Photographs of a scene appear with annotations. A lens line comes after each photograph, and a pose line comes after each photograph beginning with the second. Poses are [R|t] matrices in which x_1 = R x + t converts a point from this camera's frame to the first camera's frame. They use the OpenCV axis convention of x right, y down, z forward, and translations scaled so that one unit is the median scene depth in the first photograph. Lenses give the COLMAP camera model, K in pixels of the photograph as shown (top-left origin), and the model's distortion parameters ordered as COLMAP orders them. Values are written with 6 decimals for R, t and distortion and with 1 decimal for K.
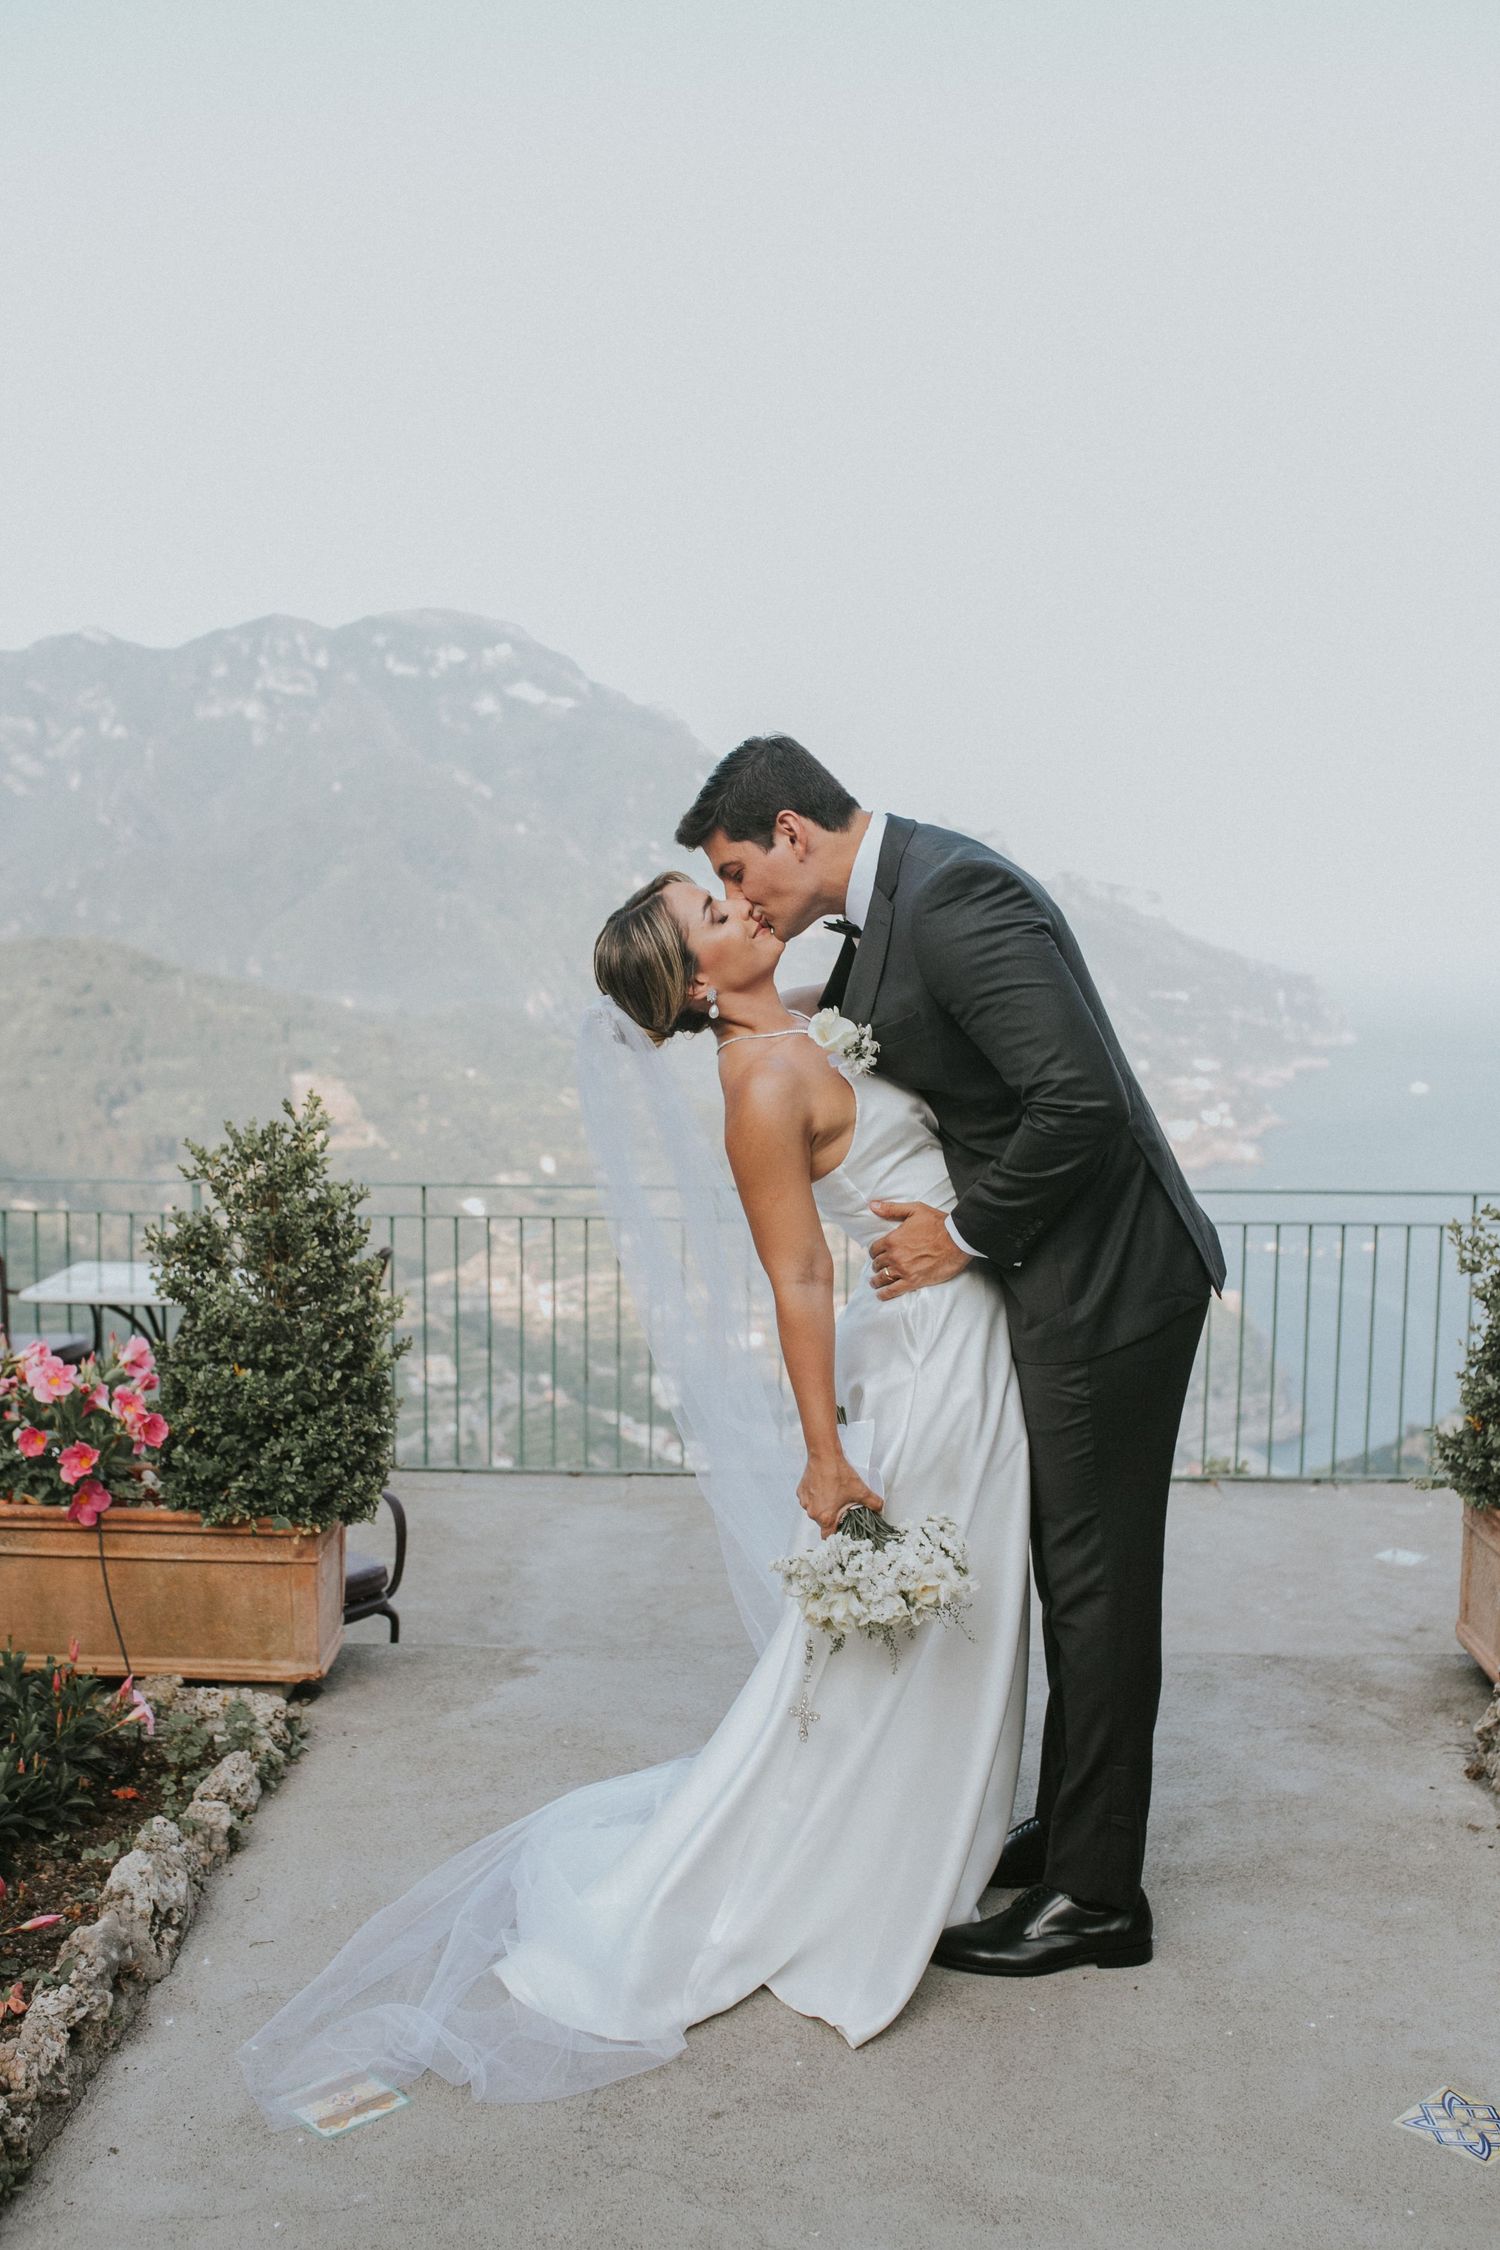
lens RADIAL K [[2147.6, 0, 749.6], [0, 2147.6, 1124.4], [0, 0, 1]] dist [-0.035533, 0.000000]
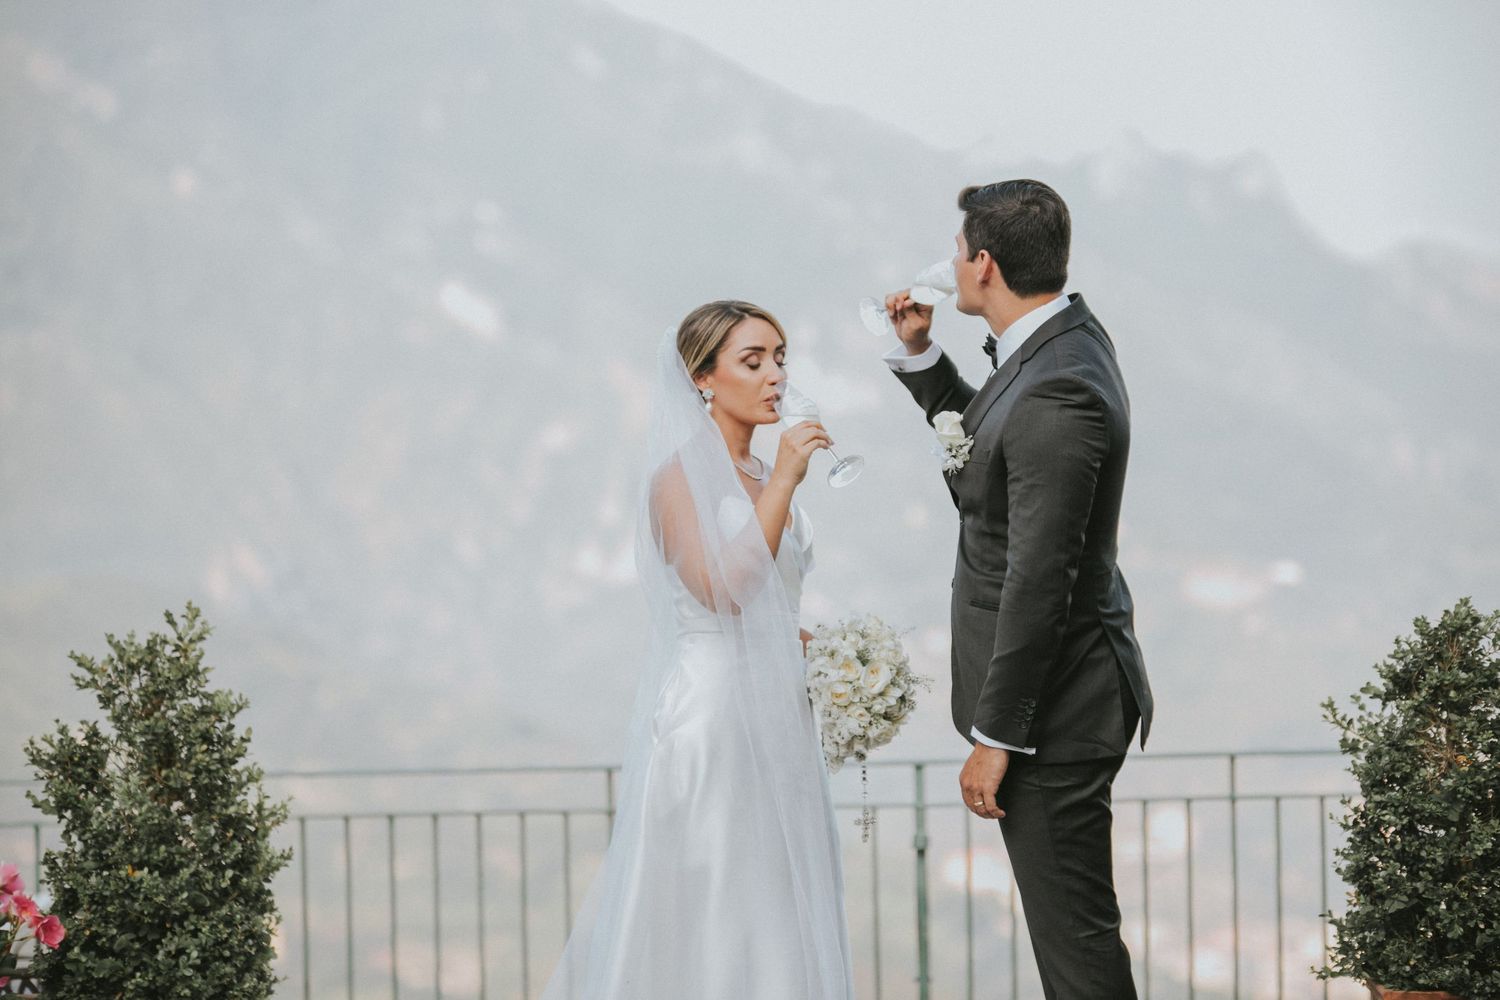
lens RADIAL K [[5171.7, 0, 750.2], [0, 5171.7, 498.9], [0, 0, 1]] dist [0.552935, 0.000000]
pose [[0.999552, -0.029434, 0.005388, 0.049448], [0.029738, 0.997134, -0.069565, 0.118256], [-0.003325, 0.069694, 0.997563, -1.502652]]
